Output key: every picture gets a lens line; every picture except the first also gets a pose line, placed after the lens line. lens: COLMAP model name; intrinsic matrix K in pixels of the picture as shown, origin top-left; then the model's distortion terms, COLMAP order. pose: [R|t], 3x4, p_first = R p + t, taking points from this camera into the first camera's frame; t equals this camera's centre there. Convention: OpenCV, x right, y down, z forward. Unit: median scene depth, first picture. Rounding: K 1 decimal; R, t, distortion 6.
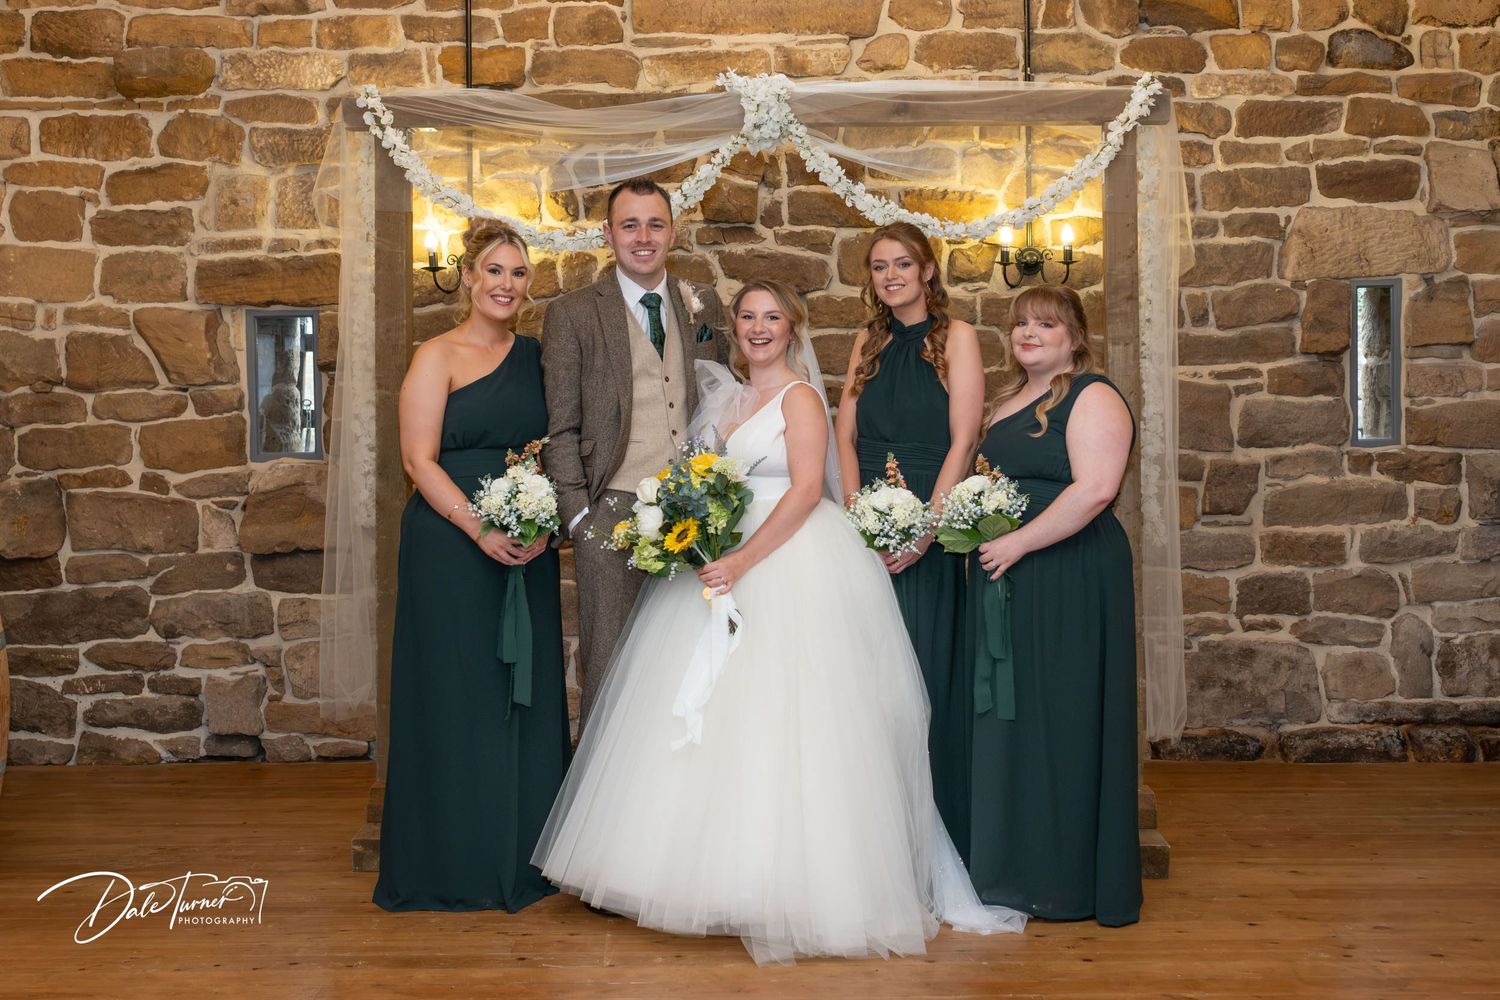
lens RADIAL K [[1536.2, 0, 754.7], [0, 1536.2, 396.5], [0, 0, 1]] dist [-0.026352, -0.003246]
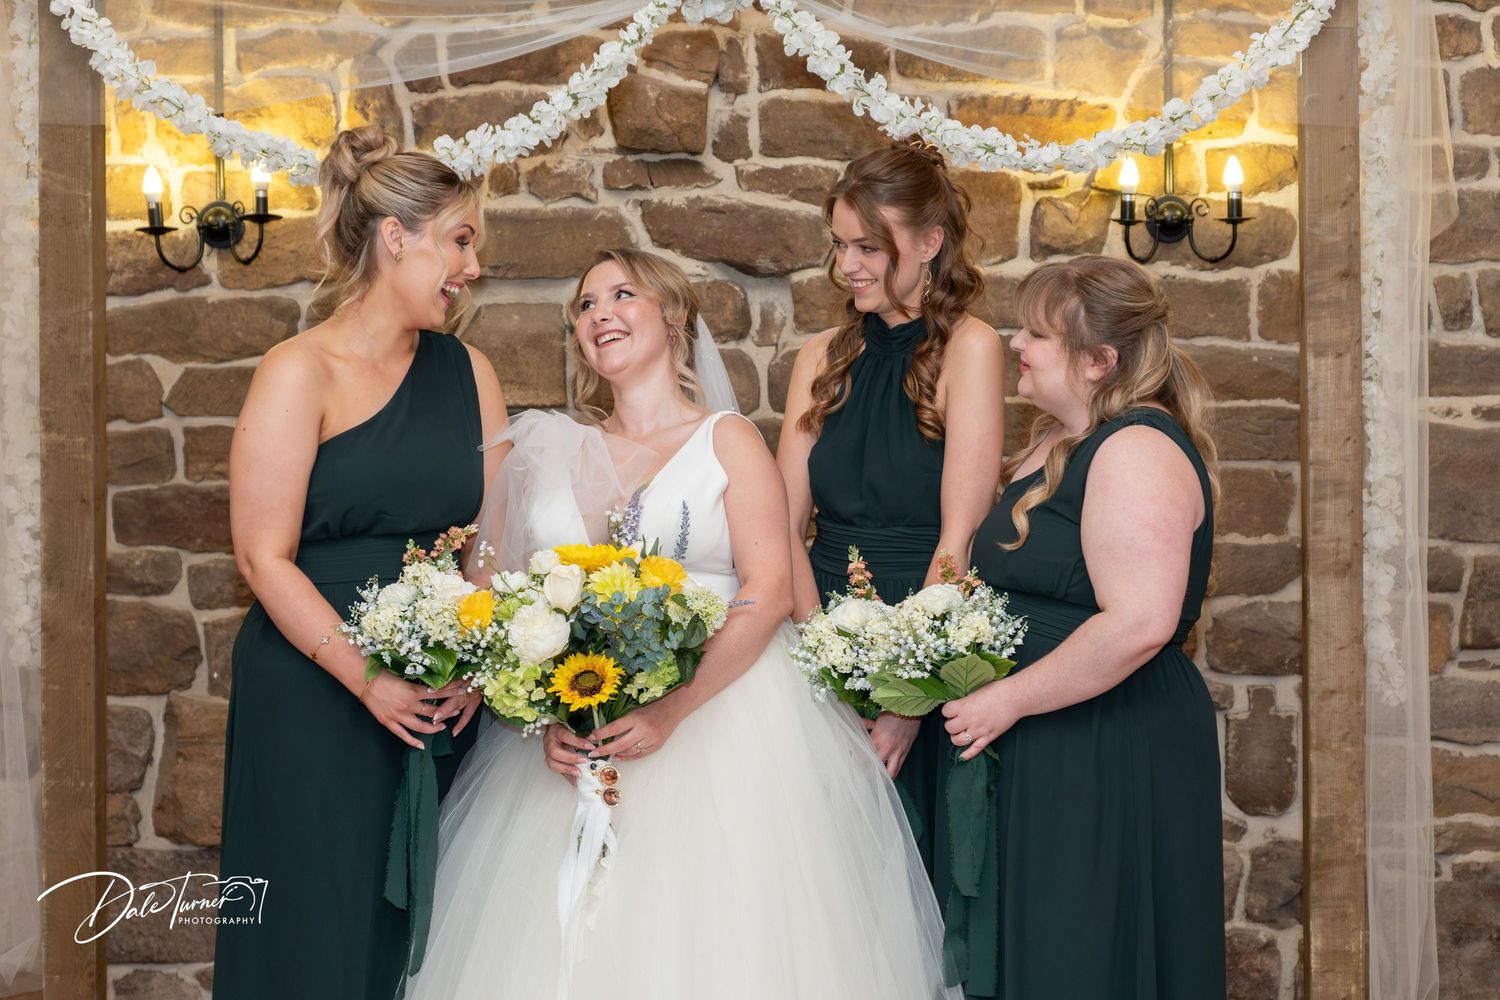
lens RADIAL K [[2215.4, 0, 750.0], [0, 2215.4, 500.0], [0, 0, 1]] dist [-0.031845, -0.018095]
pose [[0.999997, 0.001181, -0.002288, 0.020381], [-0.001147, 0.999894, 0.014517, 0.007610], [0.002305, -0.014514, 0.999892, 0.150320]]
